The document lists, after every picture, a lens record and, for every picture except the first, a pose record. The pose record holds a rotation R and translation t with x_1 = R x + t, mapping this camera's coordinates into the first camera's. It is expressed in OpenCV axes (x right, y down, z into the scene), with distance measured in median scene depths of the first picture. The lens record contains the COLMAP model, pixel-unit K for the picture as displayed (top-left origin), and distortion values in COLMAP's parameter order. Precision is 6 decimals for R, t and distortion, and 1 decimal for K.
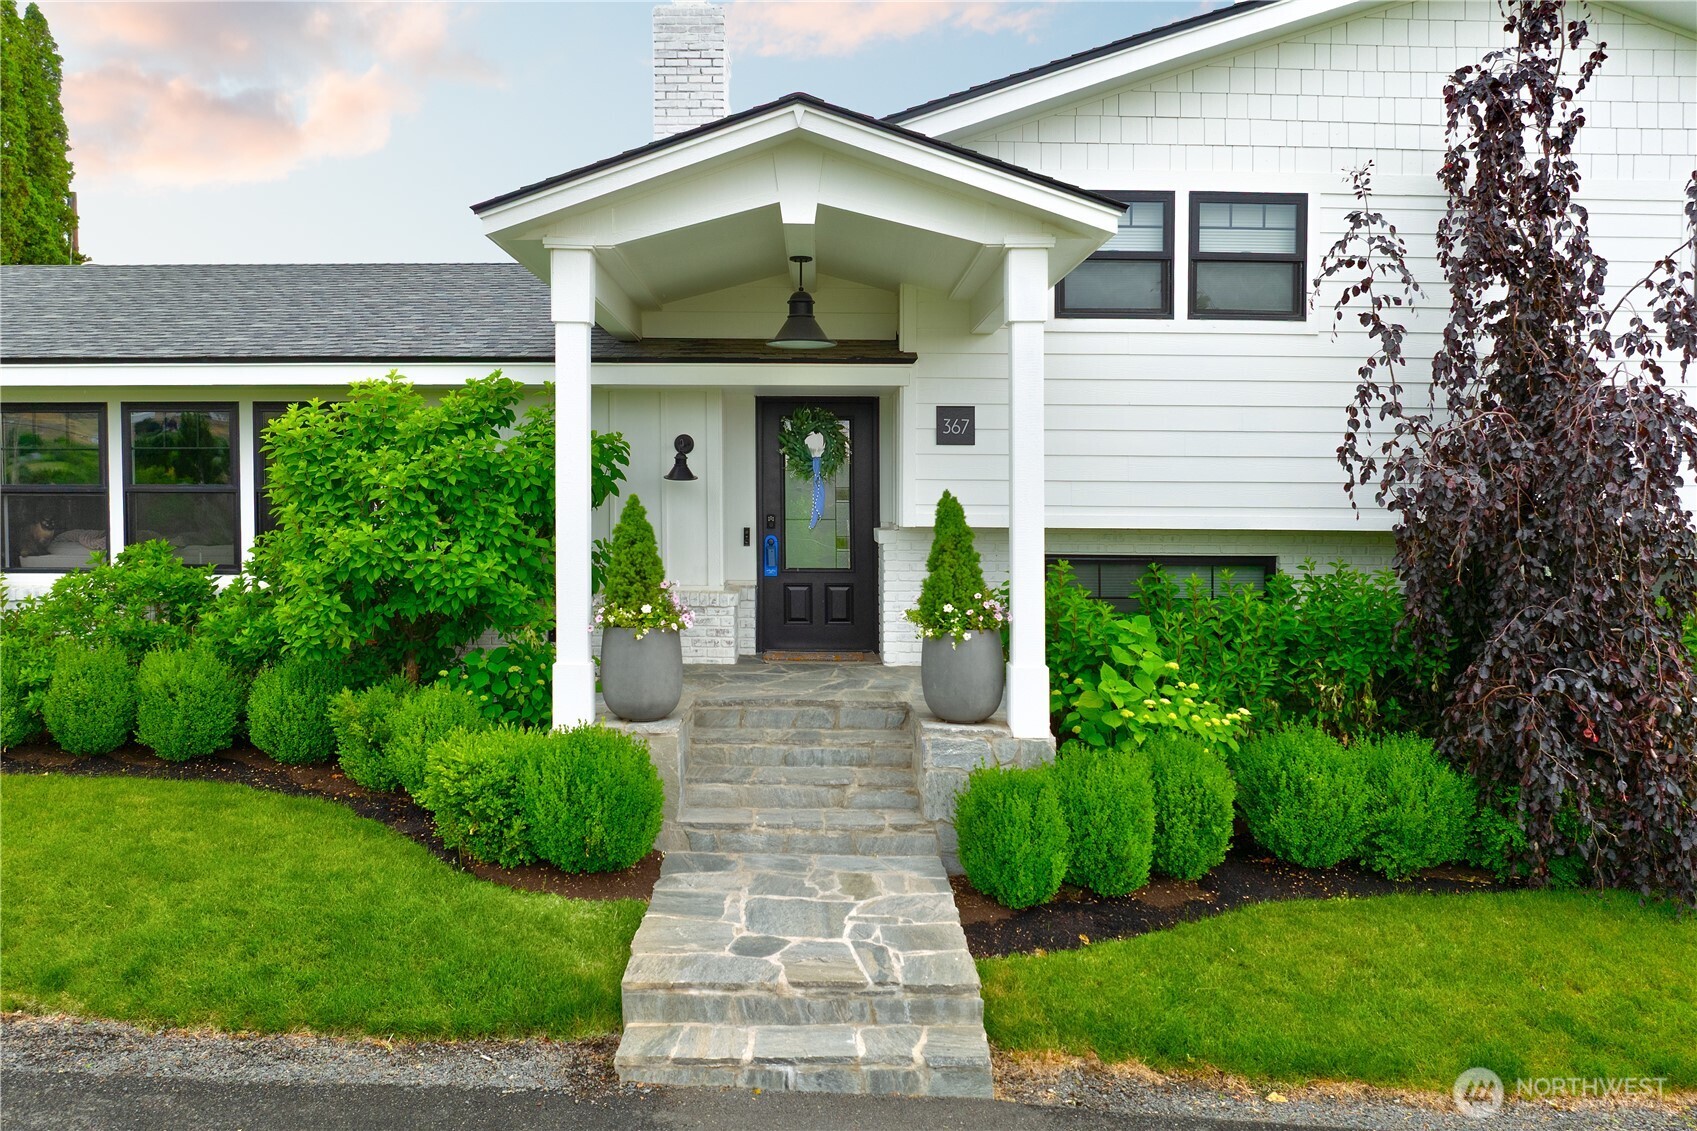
lens RADIAL K [[1339.6, 0, 848.5], [0, 1339.6, 565.5], [0, 0, 1]] dist [-0.025410, -0.003118]
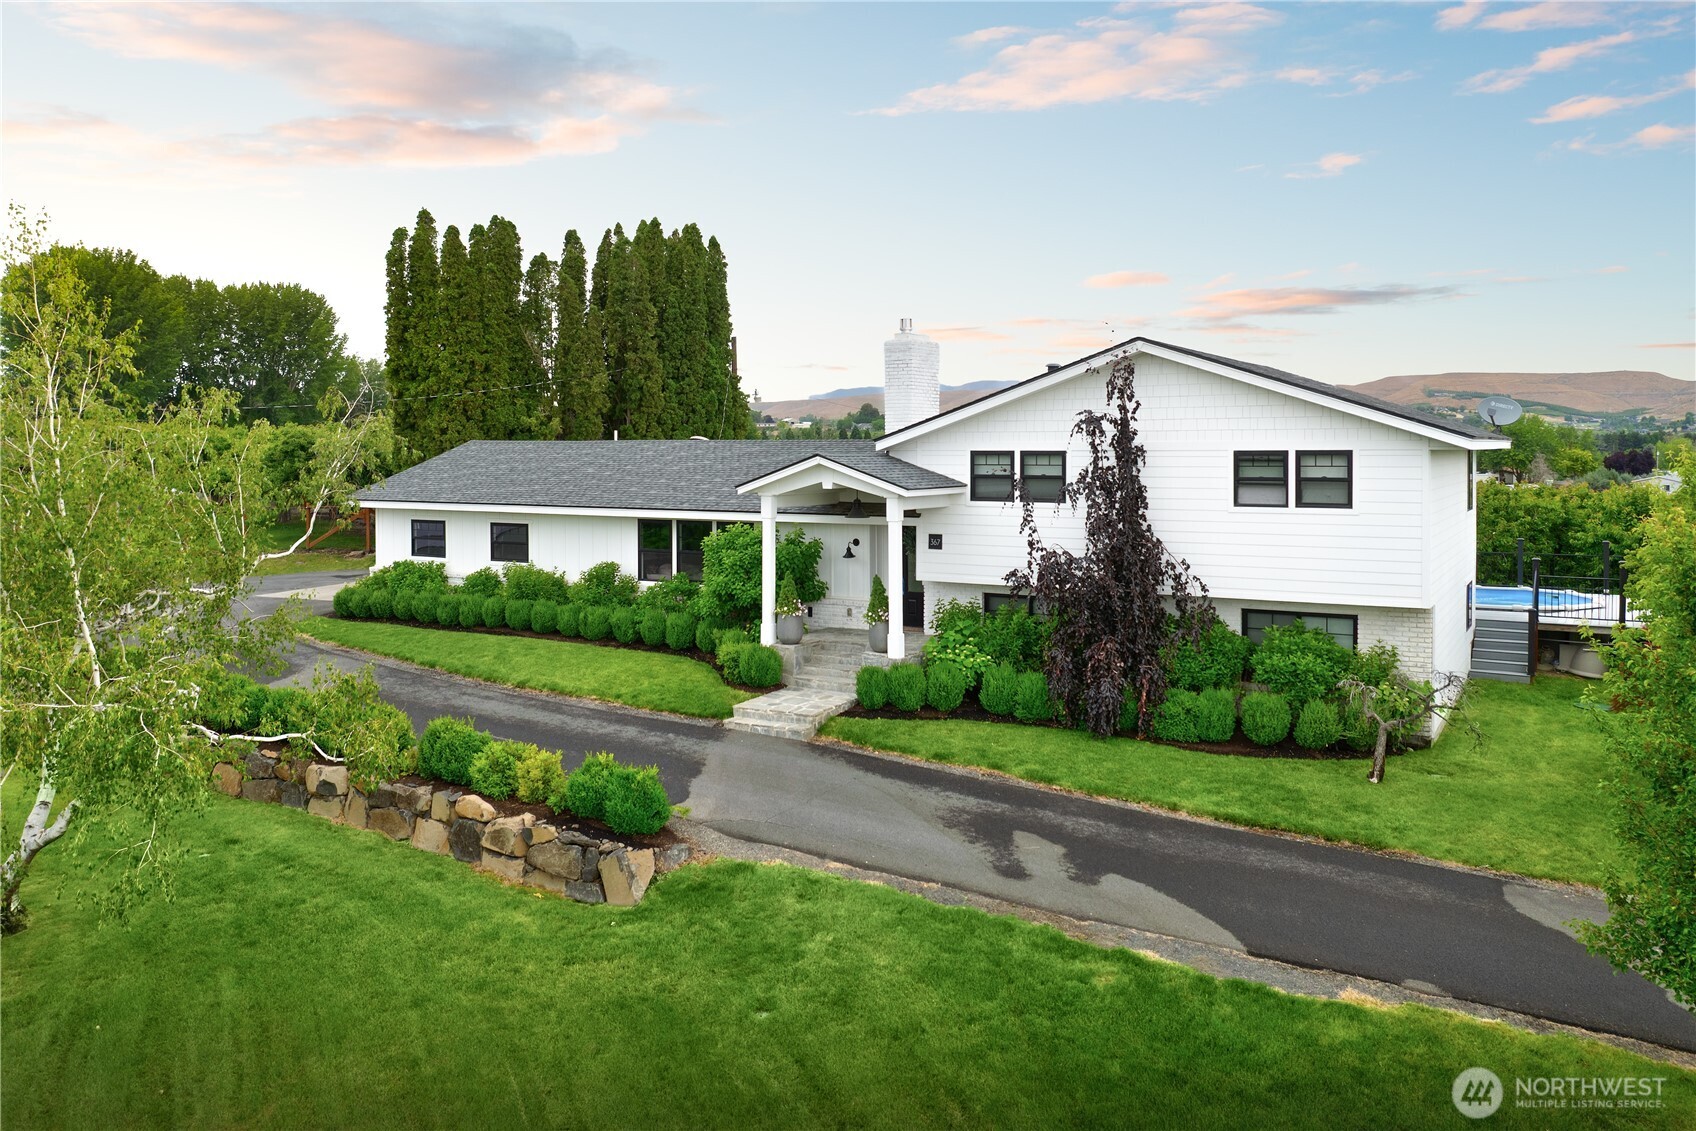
lens RADIAL K [[1226.8, 0, 848.0], [0, 1226.8, 565.5], [0, 0, 1]] dist [-0.000011, -0.000007]
pose [[0.881736, 0.037061, -0.470285, 1.059326], [-0.026831, 0.999235, 0.028441, -0.123504], [0.470979, -0.012459, 0.882056, -1.175875]]
